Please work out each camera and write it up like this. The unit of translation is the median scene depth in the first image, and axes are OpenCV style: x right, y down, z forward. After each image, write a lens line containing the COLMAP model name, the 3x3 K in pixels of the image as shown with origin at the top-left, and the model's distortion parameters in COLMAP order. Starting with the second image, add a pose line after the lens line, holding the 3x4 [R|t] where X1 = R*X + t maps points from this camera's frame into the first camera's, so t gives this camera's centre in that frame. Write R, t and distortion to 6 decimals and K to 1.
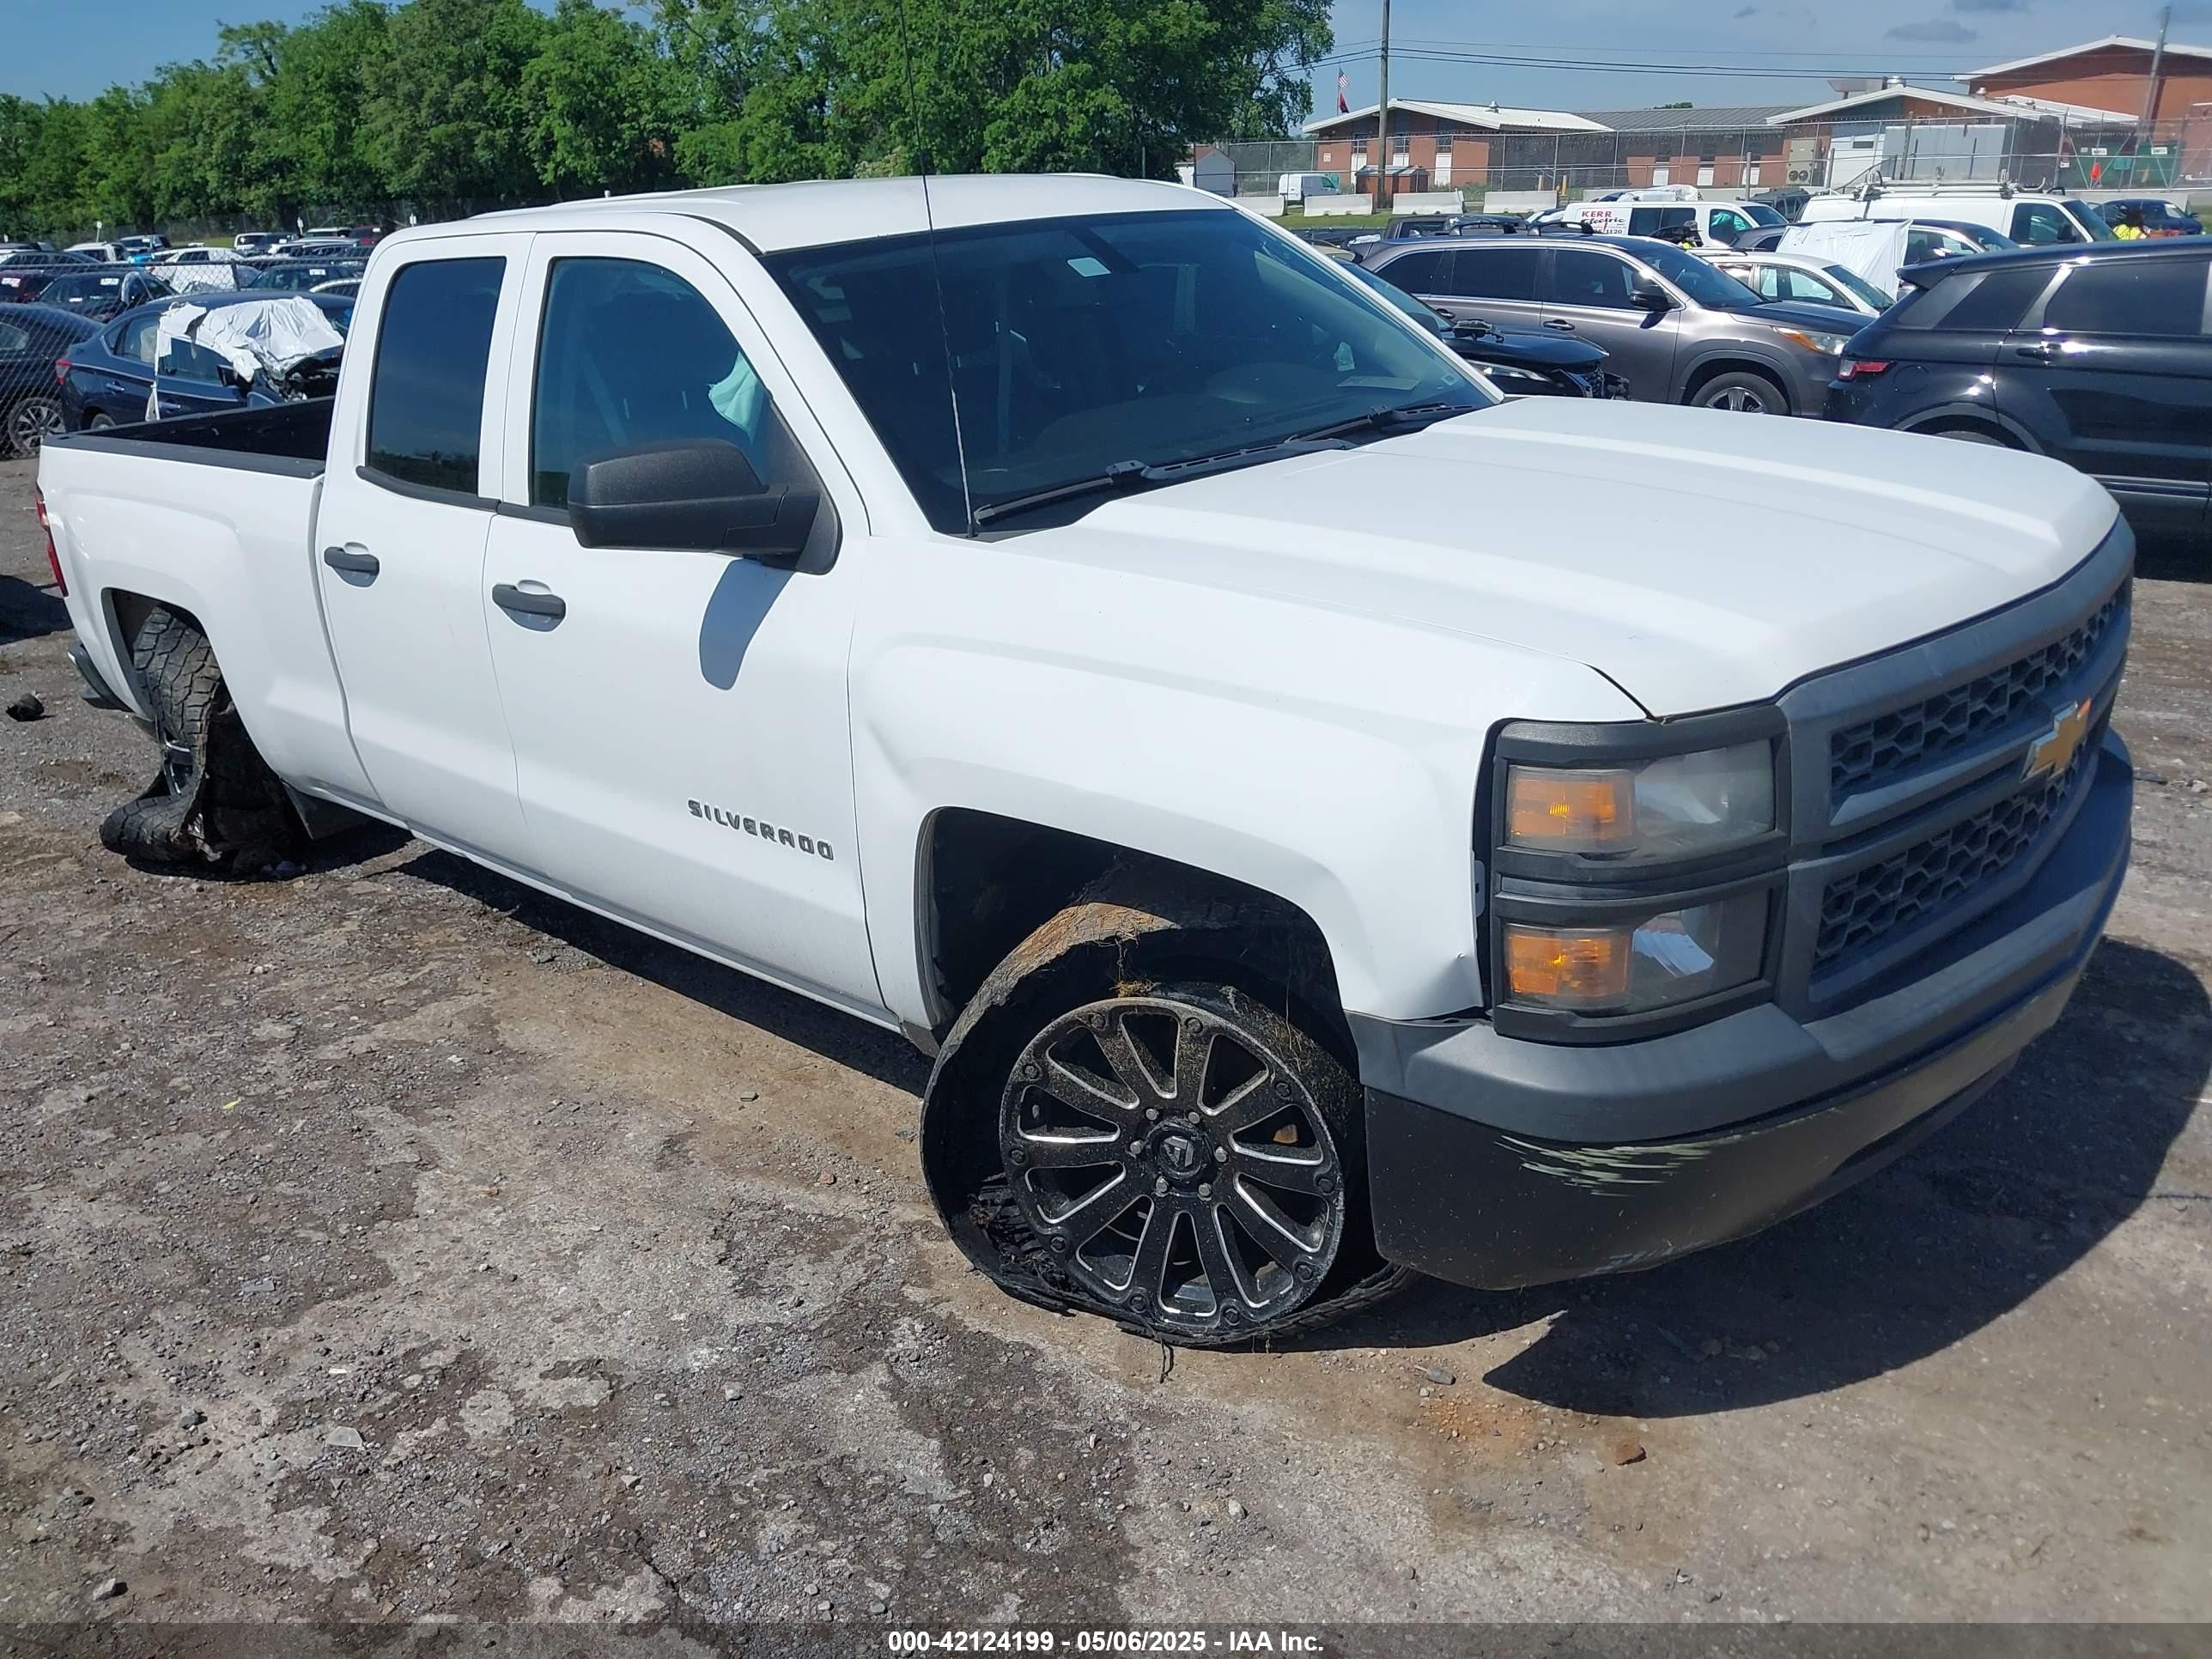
lens RADIAL K [[1755.5, 0, 1094.1], [0, 1755.5, 811.2], [0, 0, 1]] dist [0.001408, -0.001479]
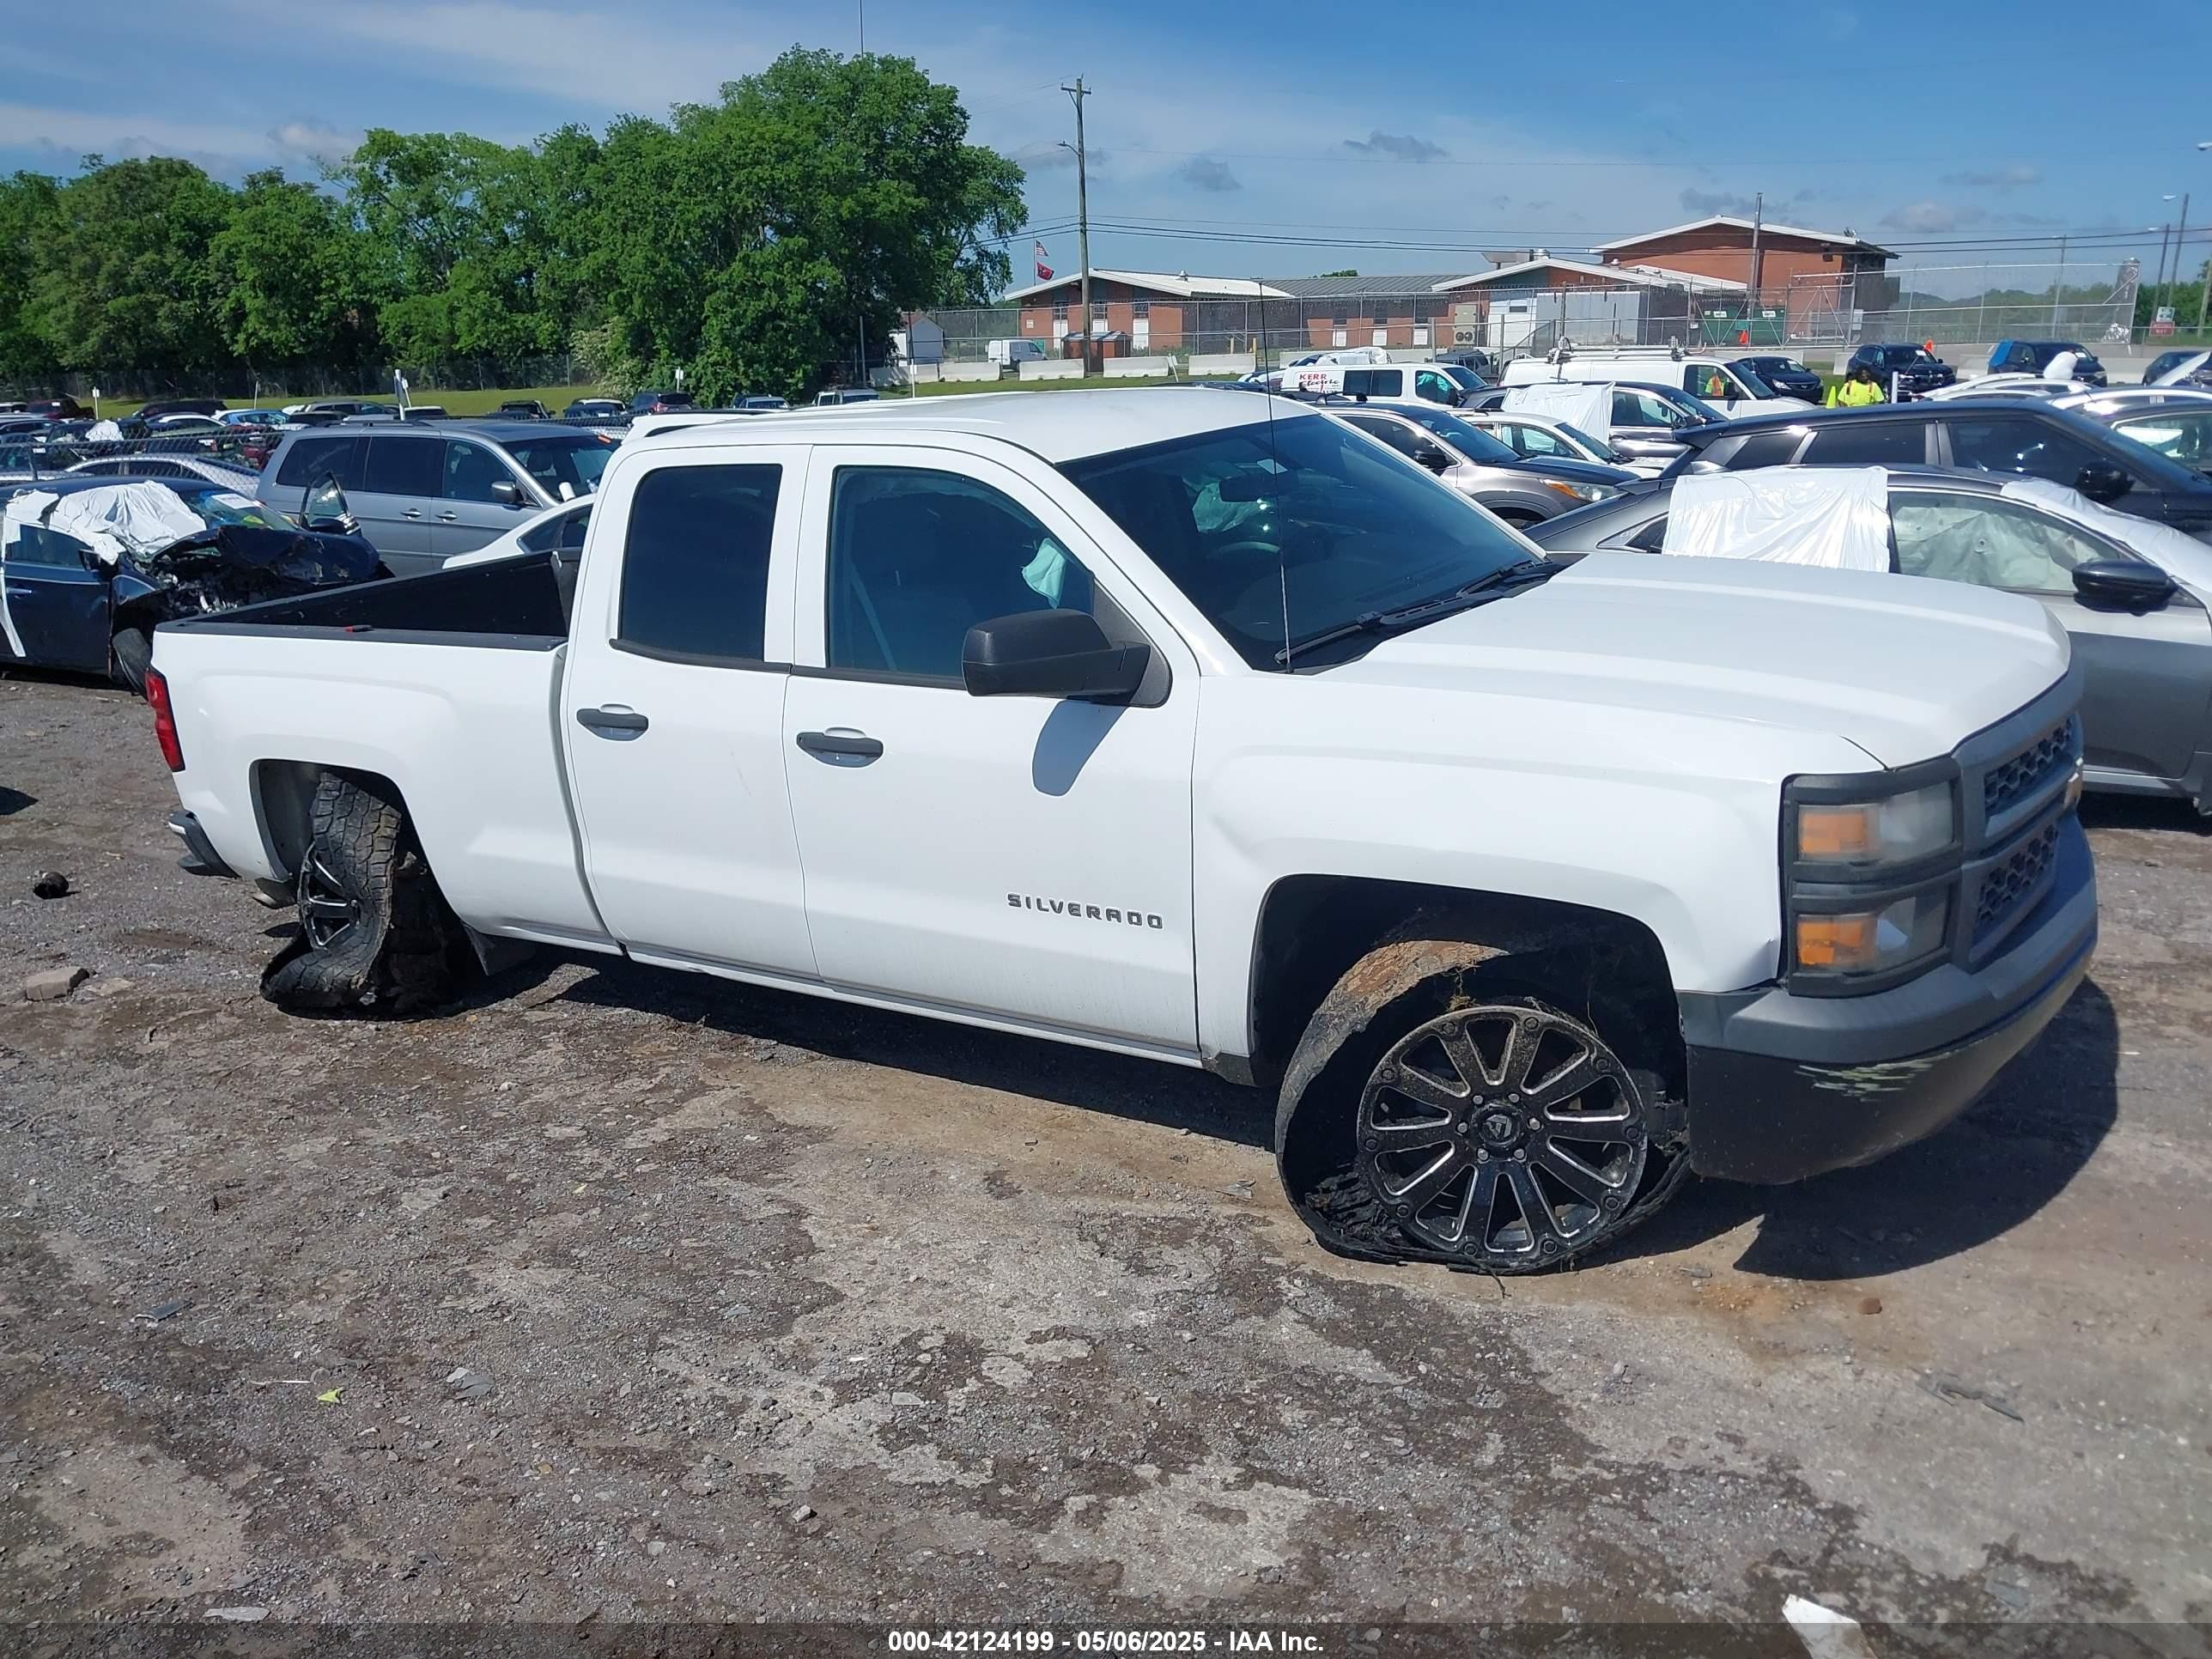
lens RADIAL K [[1712.2, 0, 1099.3], [0, 1712.2, 813.9], [0, 0, 1]] dist [0.022027, -0.039333]
pose [[0.986256, -0.053377, 0.156364, -0.287731], [0.065354, 0.995226, -0.072480, 0.023596], [-0.151749, 0.081702, 0.985037, -0.167027]]
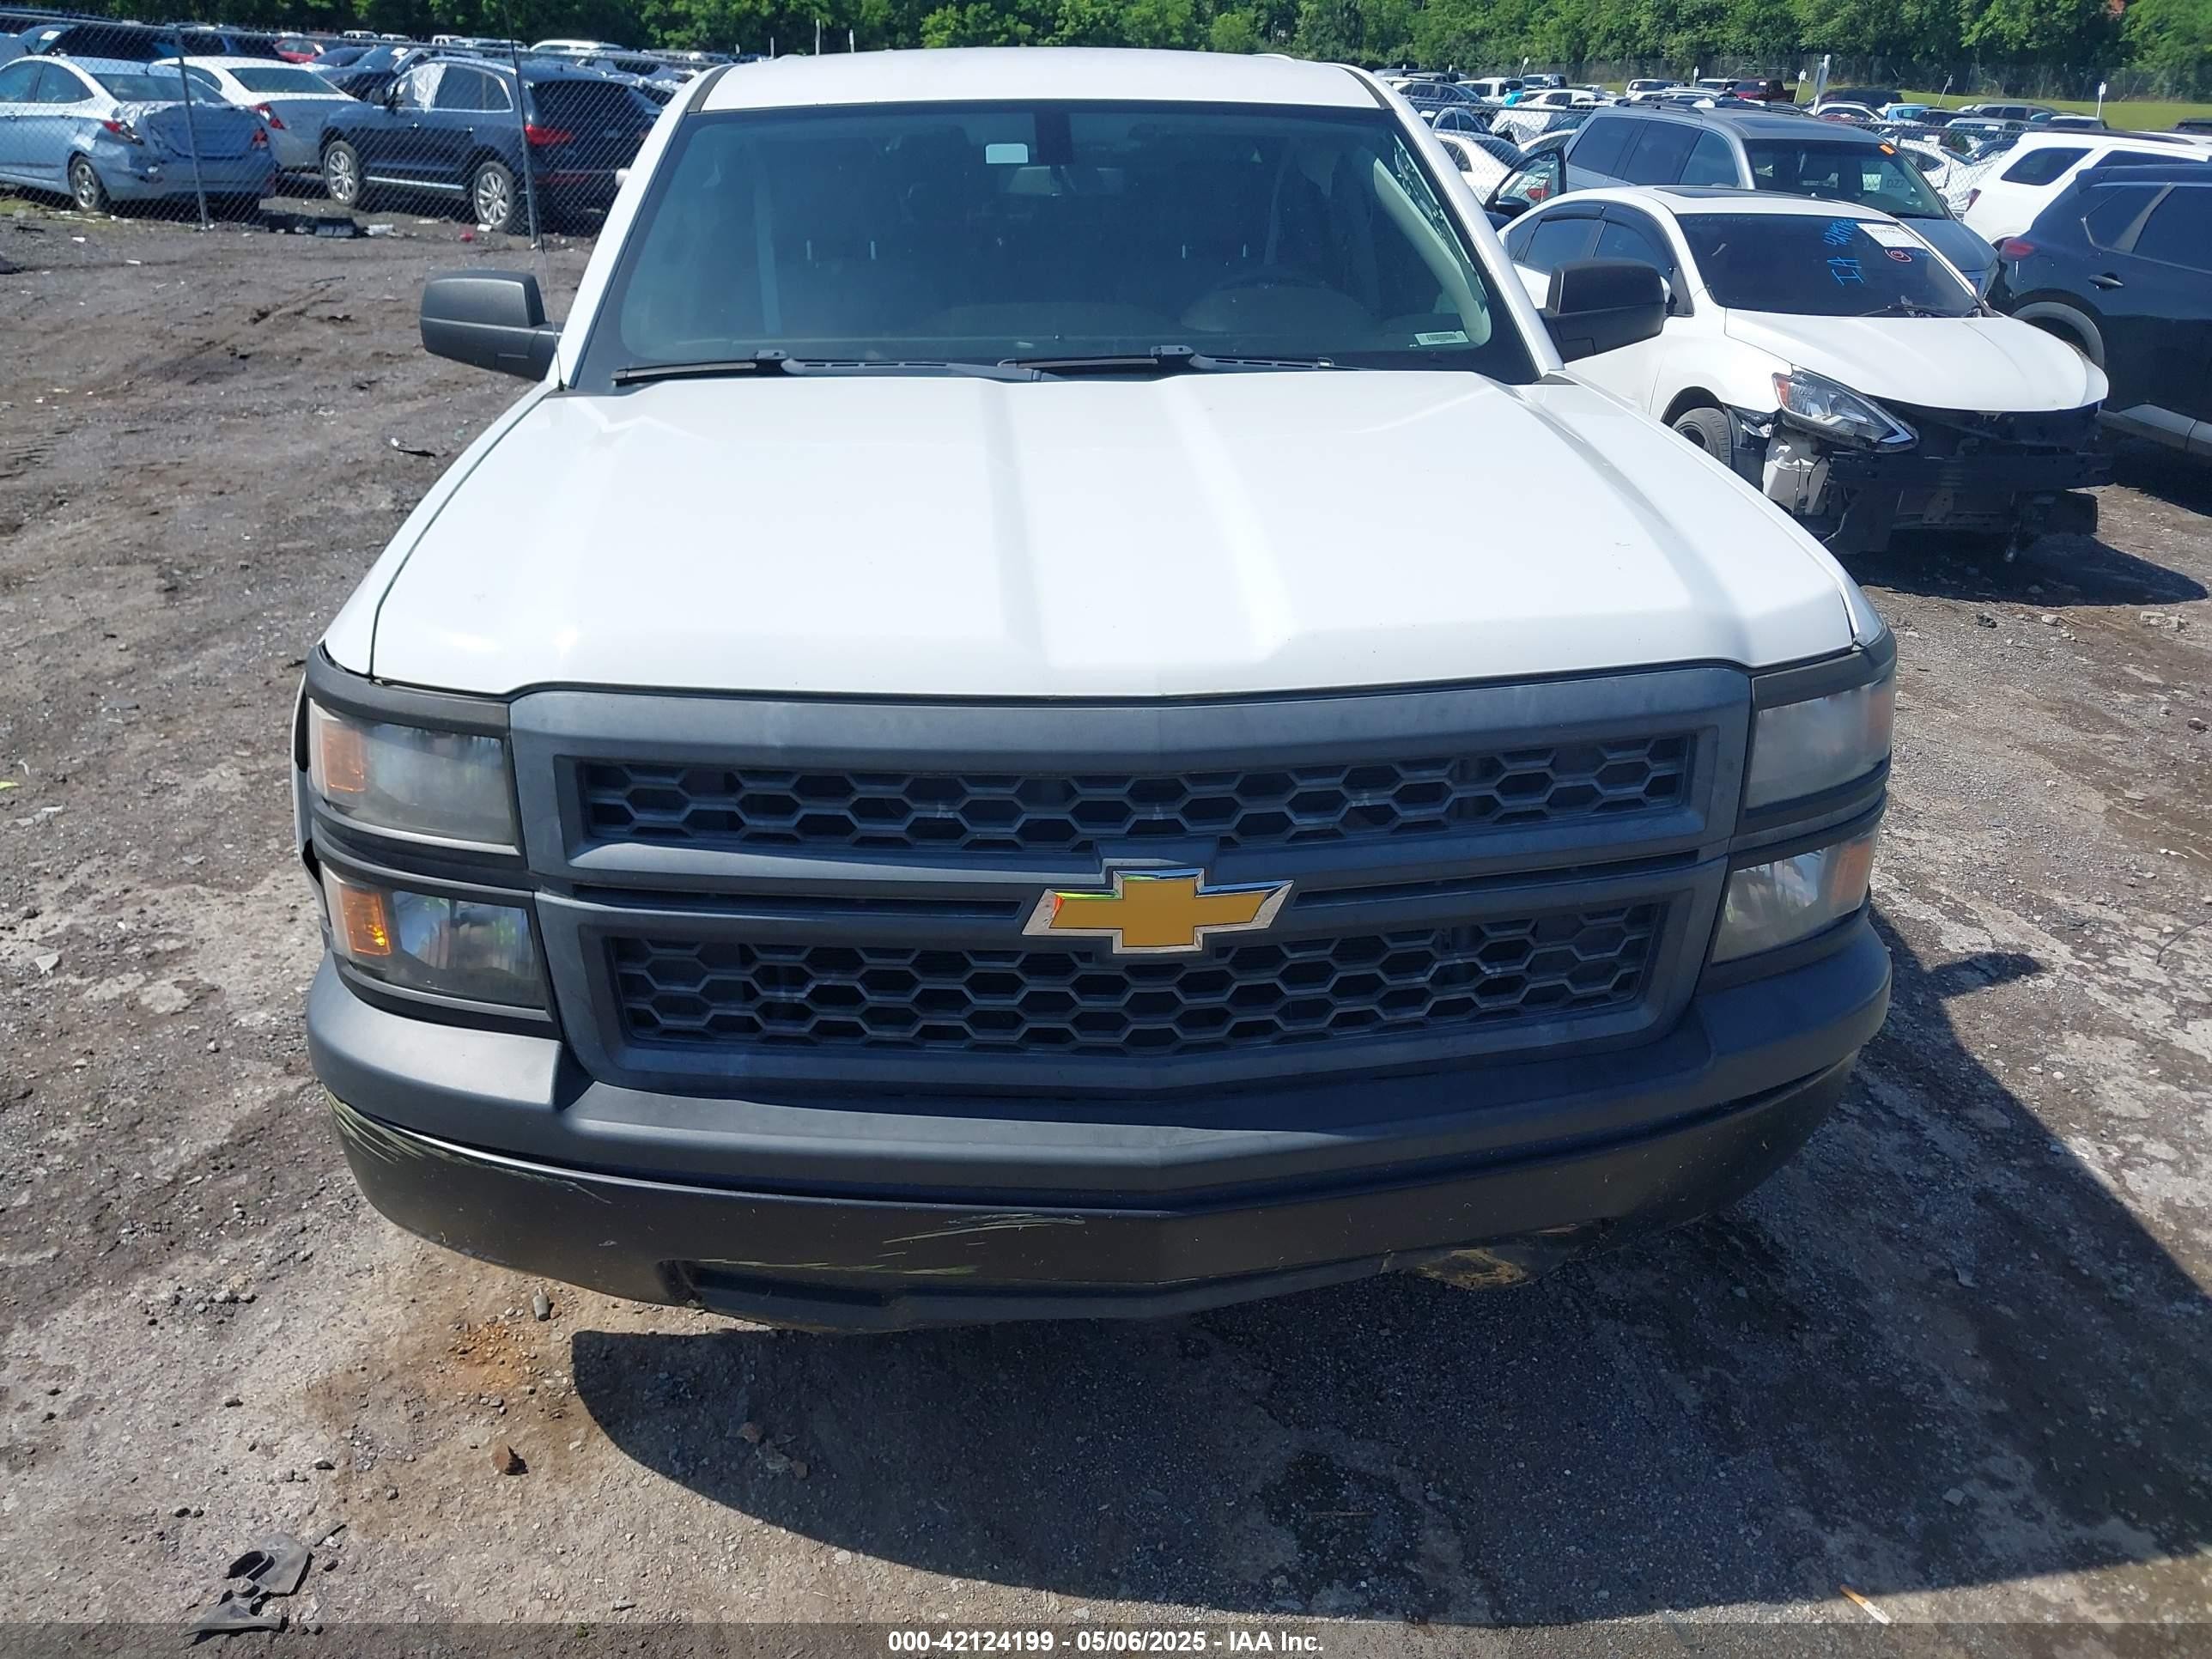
lens RADIAL K [[1755.5, 0, 1094.1], [0, 1755.5, 811.2], [0, 0, 1]] dist [0.001408, -0.001479]
pose [[0.755094, 0.310972, -0.577173, 0.583567], [-0.268664, 0.949809, 0.160259, -0.118285], [0.598040, 0.034055, 0.800742, 0.245827]]
